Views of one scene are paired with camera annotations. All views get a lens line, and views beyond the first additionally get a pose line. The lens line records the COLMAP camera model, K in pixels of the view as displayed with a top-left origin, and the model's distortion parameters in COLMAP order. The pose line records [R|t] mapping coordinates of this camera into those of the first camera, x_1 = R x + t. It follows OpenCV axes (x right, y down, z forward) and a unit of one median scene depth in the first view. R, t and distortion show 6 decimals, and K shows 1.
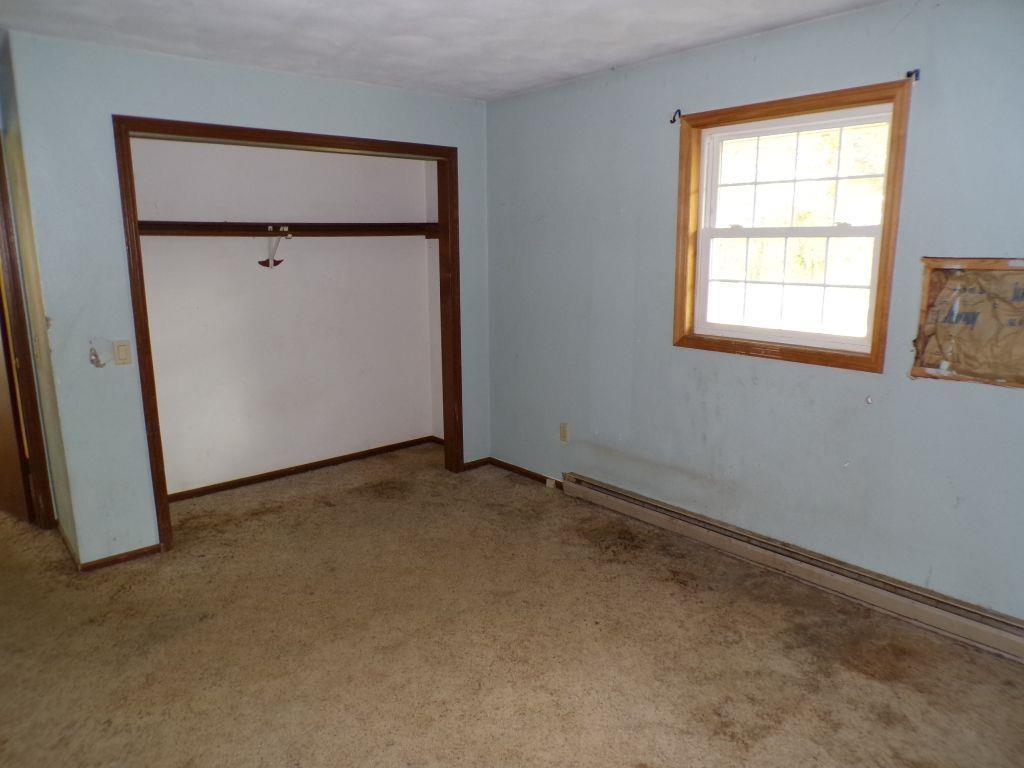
lens RADIAL K [[701.5, 0, 512.0], [0, 701.5, 384.0], [0, 0, 1]] dist [-0.045458, 0.001036]
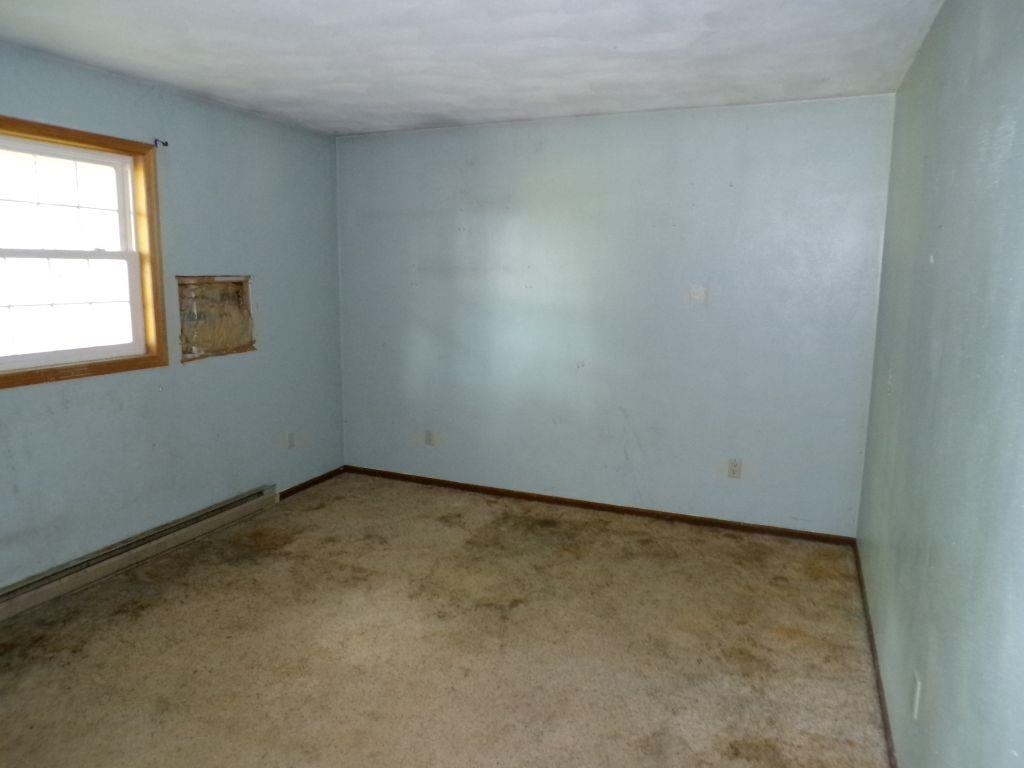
lens RADIAL K [[710.4, 0, 504.2], [0, 710.4, 381.2], [0, 0, 1]] dist [-0.001976, 0.002608]
pose [[-0.452403, -0.132008, 0.881990, -0.942450], [0.171173, 0.957743, 0.231146, -0.187989], [-0.875232, 0.255544, -0.410689, 1.002909]]
